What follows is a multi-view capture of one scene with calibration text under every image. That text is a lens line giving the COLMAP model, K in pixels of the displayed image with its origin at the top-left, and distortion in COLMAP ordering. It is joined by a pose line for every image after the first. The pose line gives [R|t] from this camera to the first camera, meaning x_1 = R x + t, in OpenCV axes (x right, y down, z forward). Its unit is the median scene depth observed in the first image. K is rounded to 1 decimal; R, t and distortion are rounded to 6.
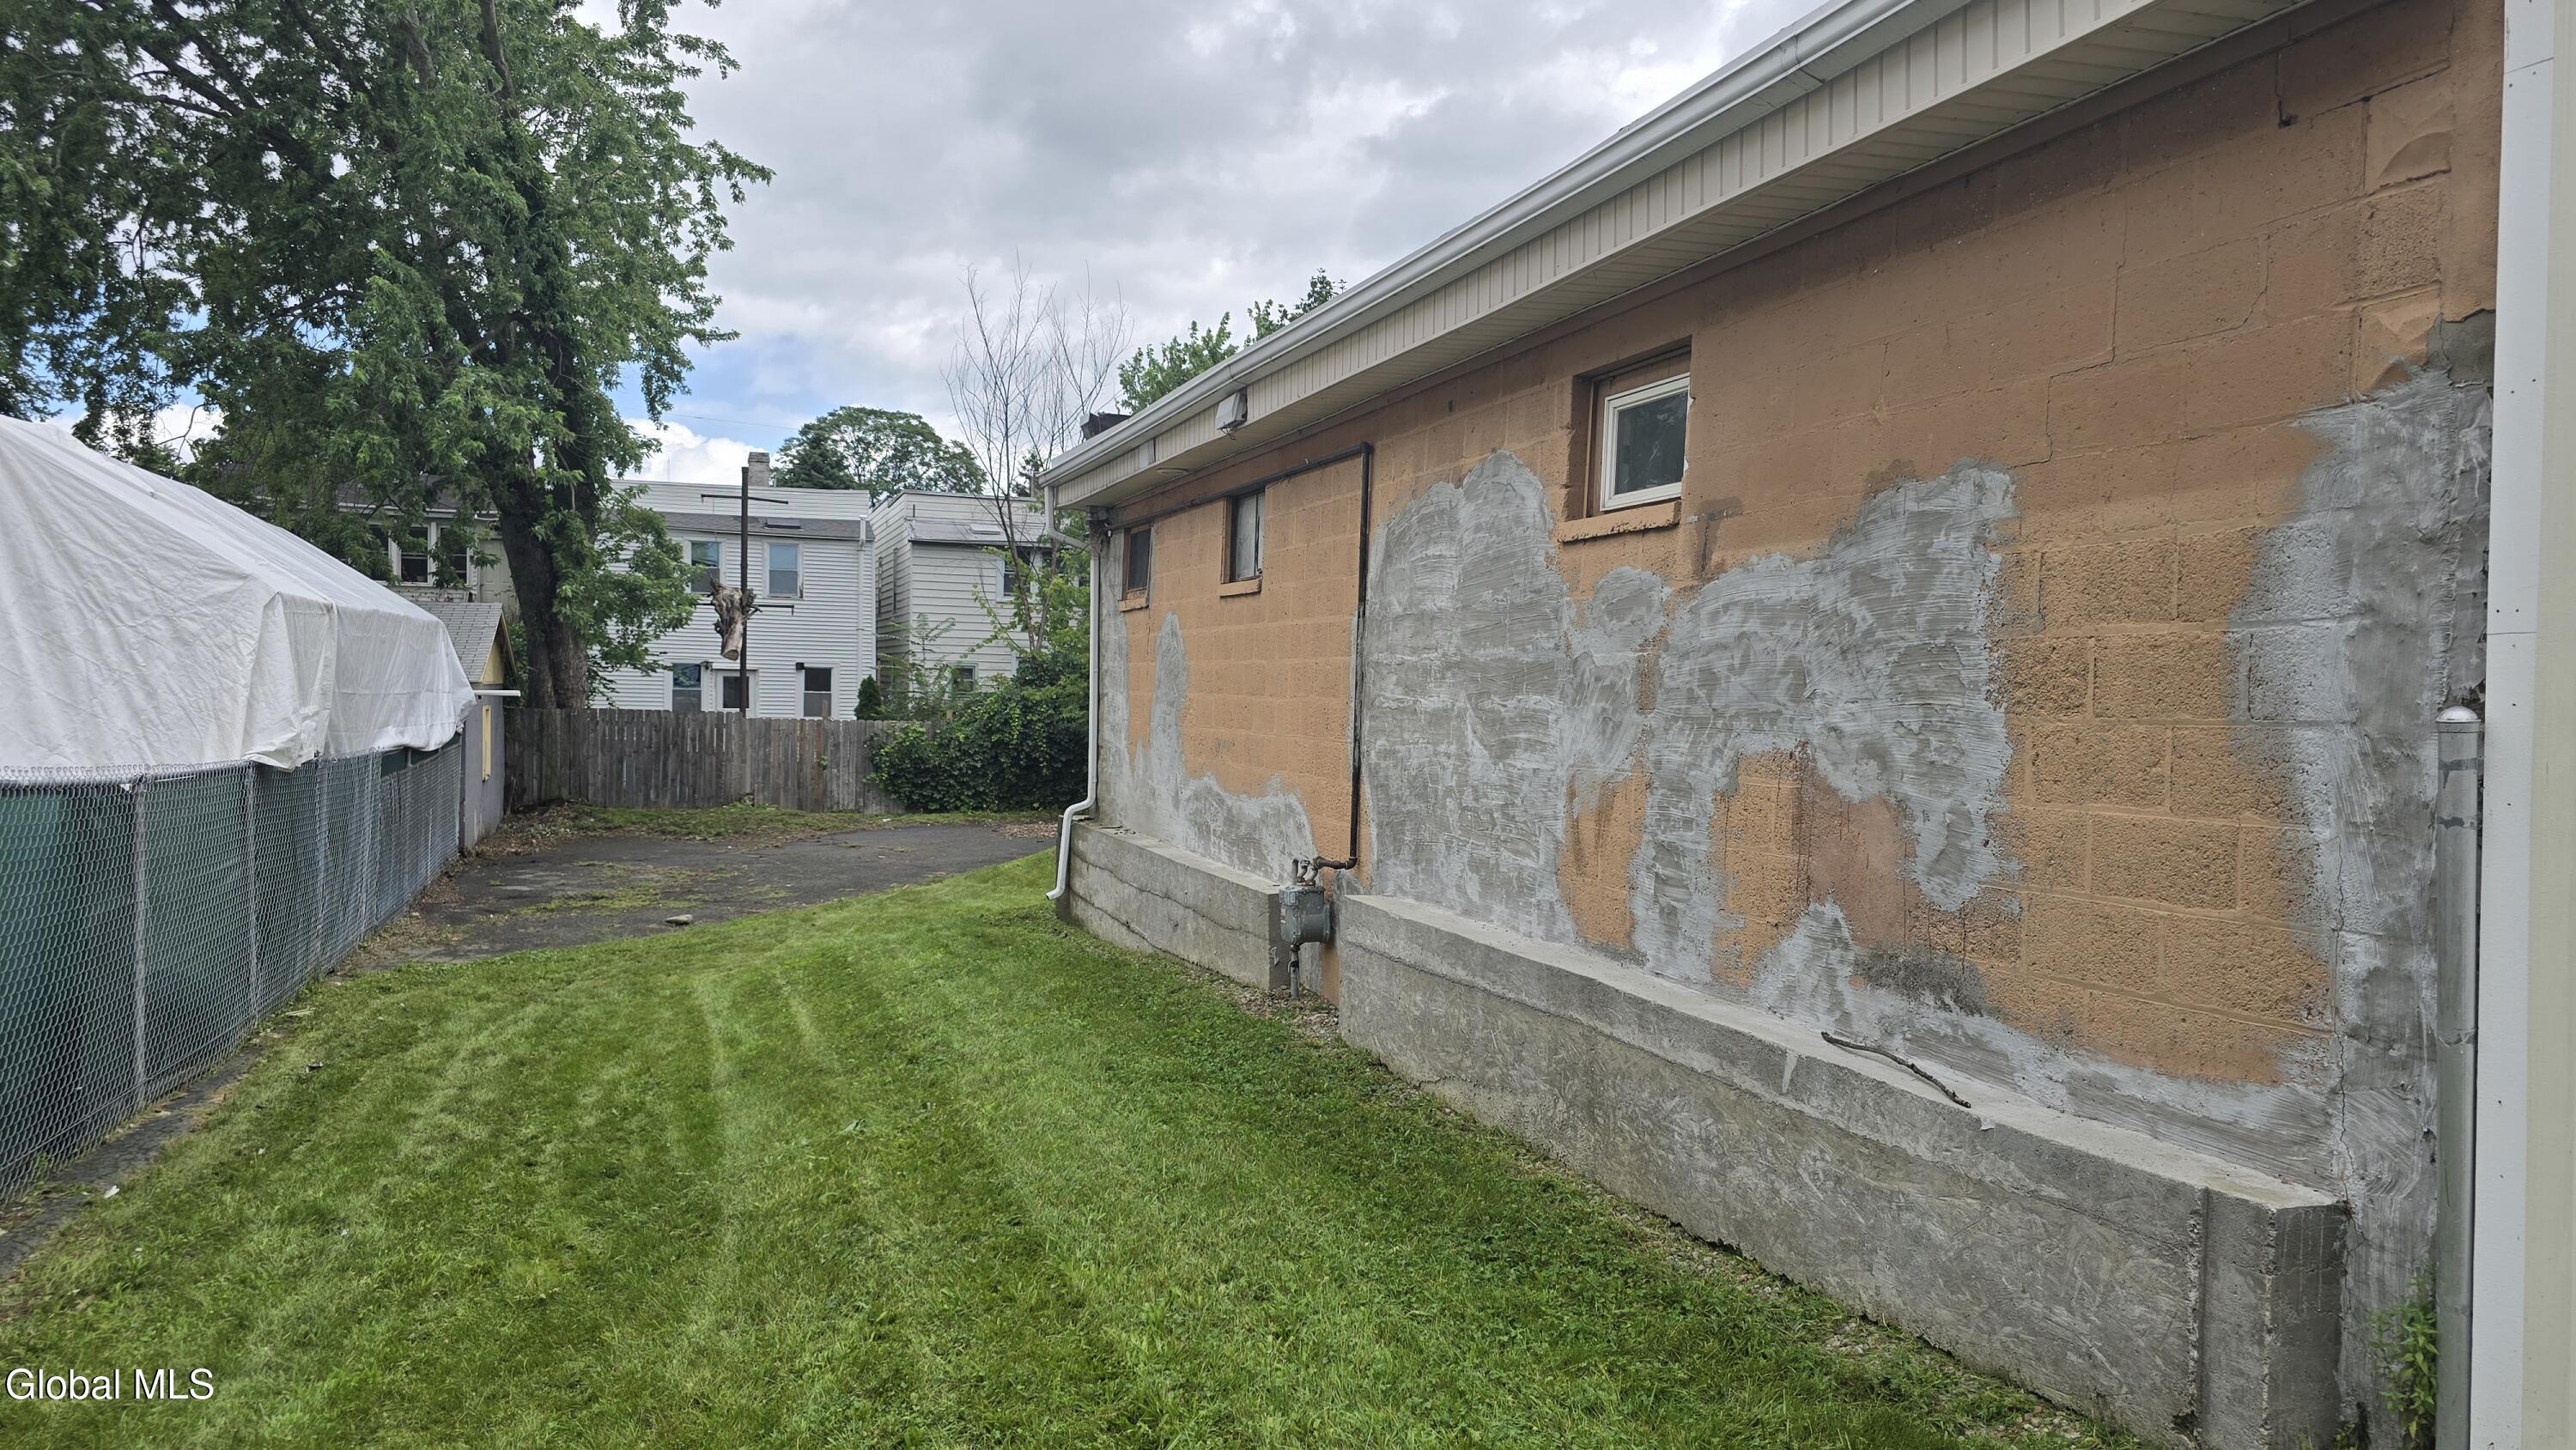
lens RADIAL K [[1749.2, 0, 1287.9], [0, 1749.2, 724.2], [0, 0, 1]] dist [0.000012, 0.000012]
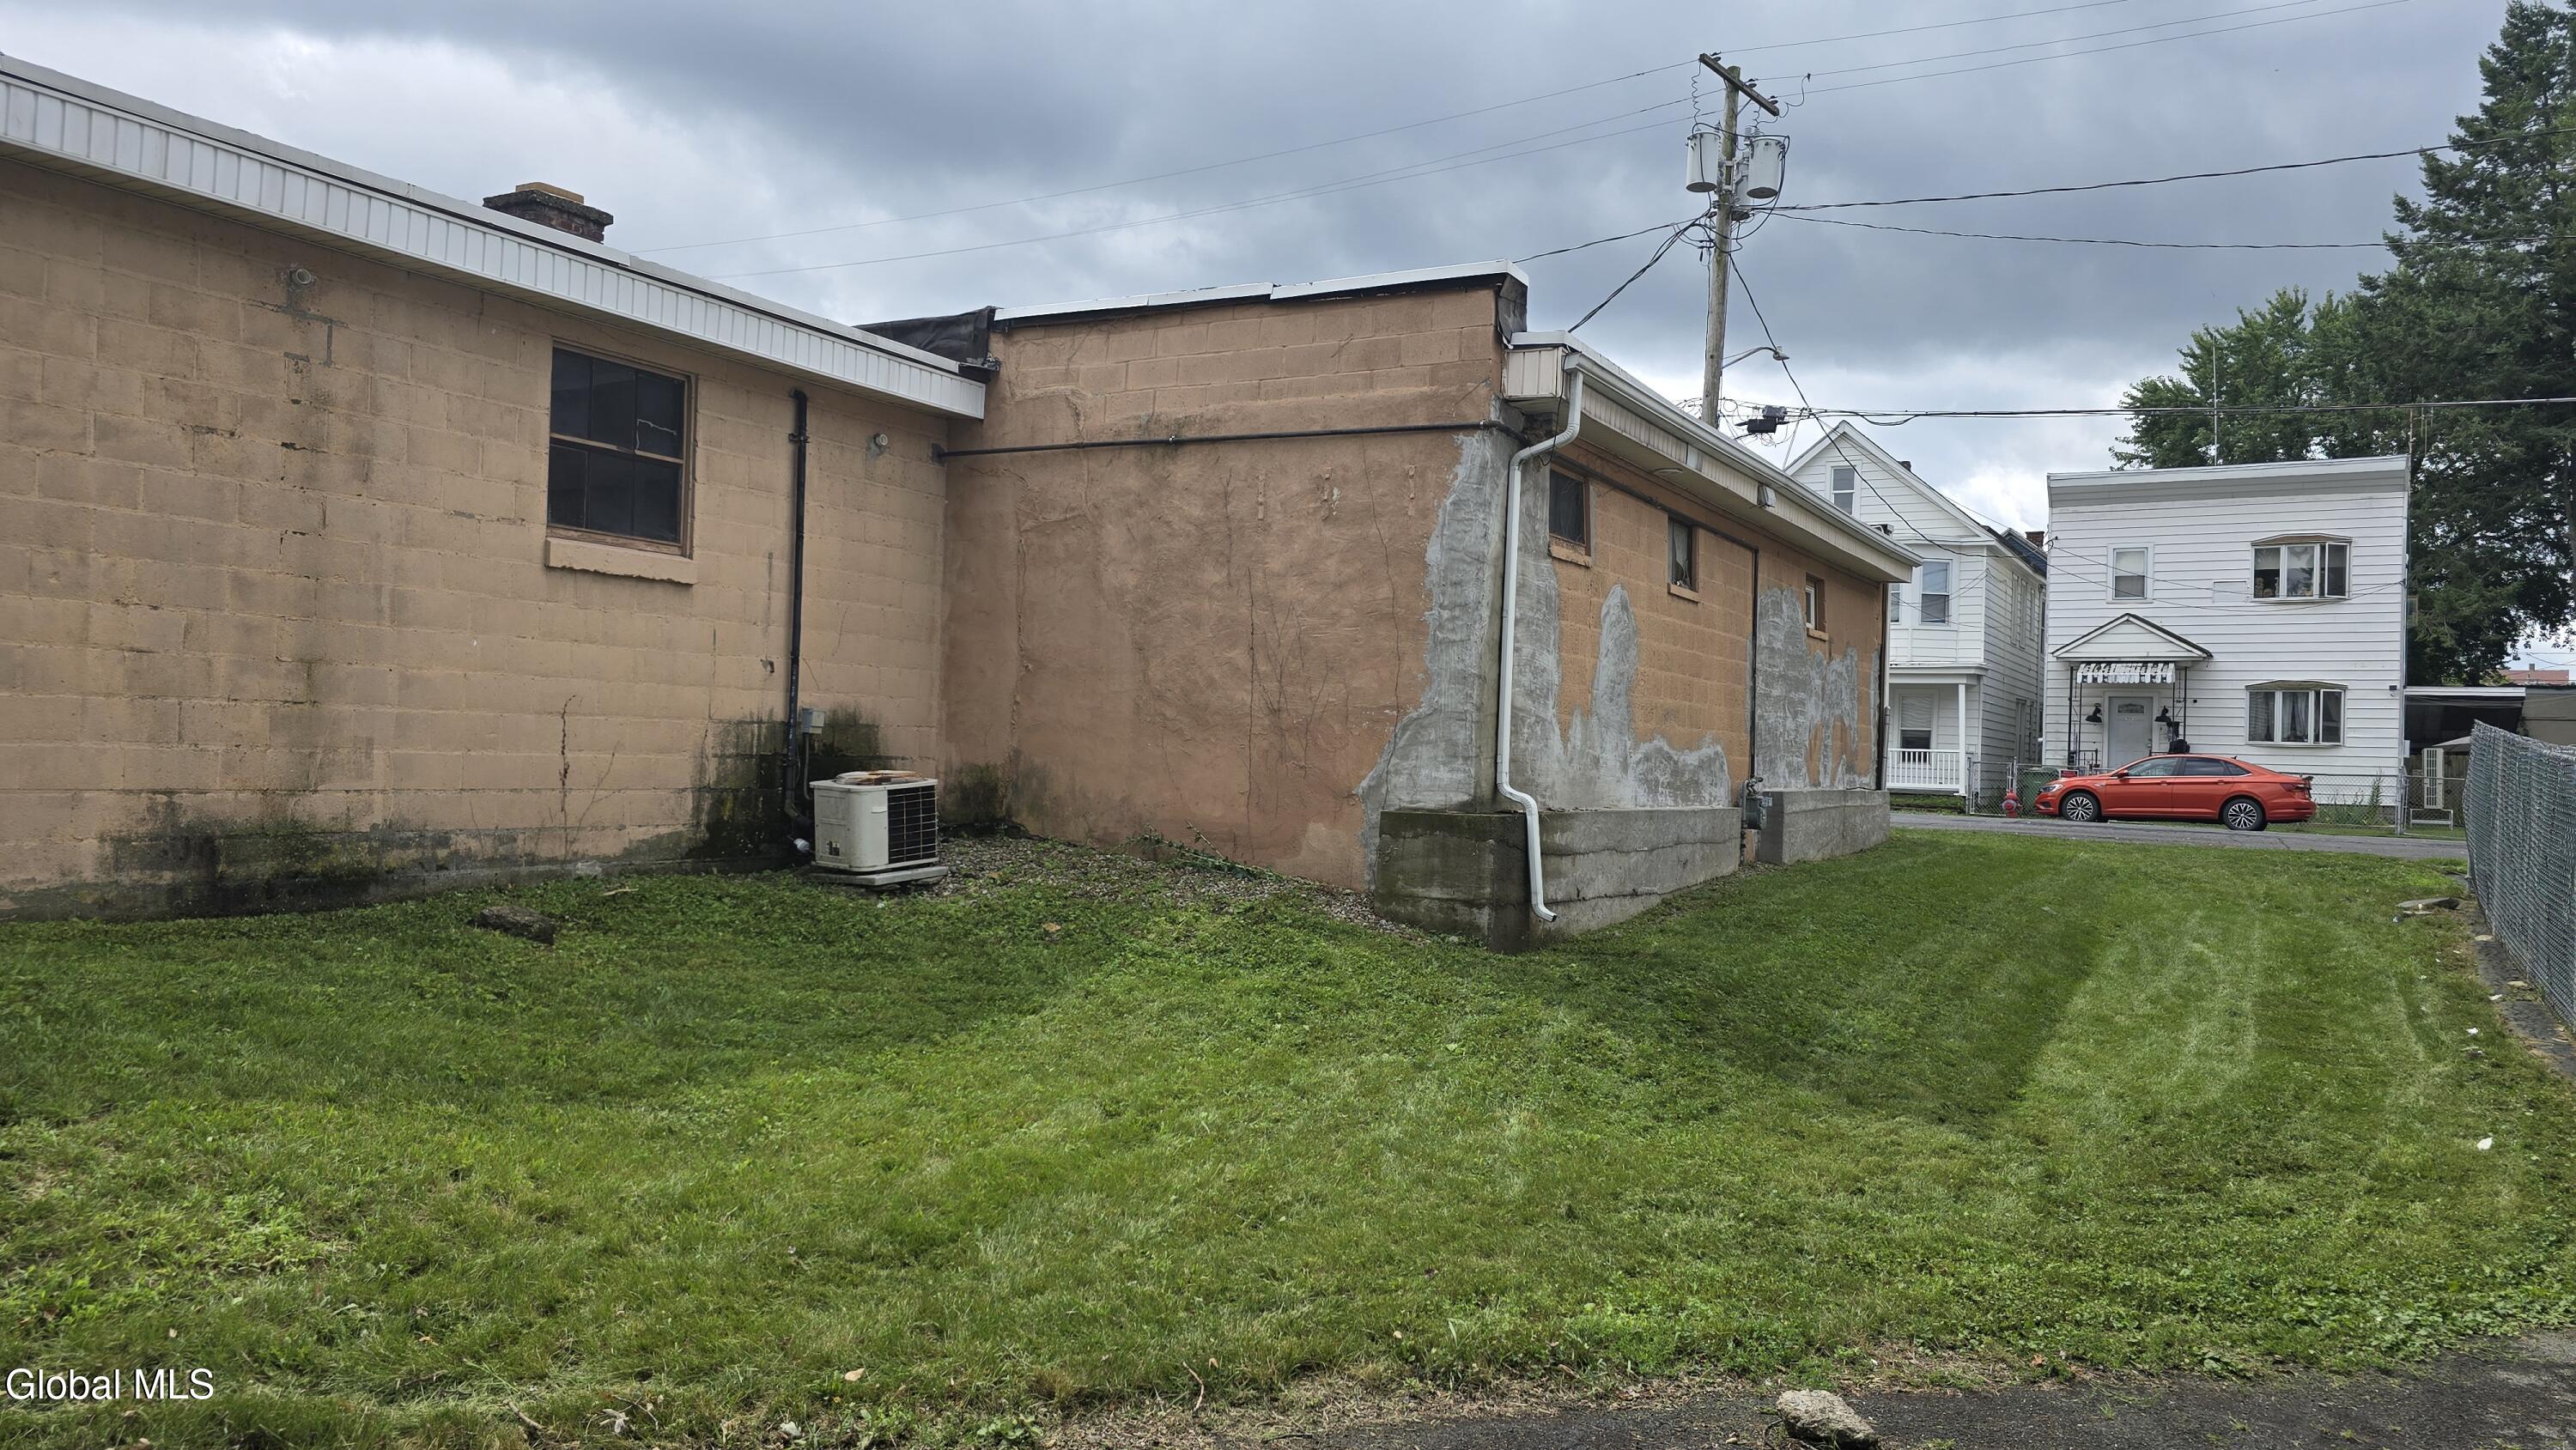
lens RADIAL K [[1749.2, 0, 1288.6], [0, 1749.2, 726.9], [0, 0, 1]] dist [0.000012, 0.000012]
pose [[-0.661055, -0.021390, 0.750032, -0.829181], [-0.022718, 0.999706, 0.008488, 0.018165], [-0.749993, -0.011428, -0.661347, 2.119013]]
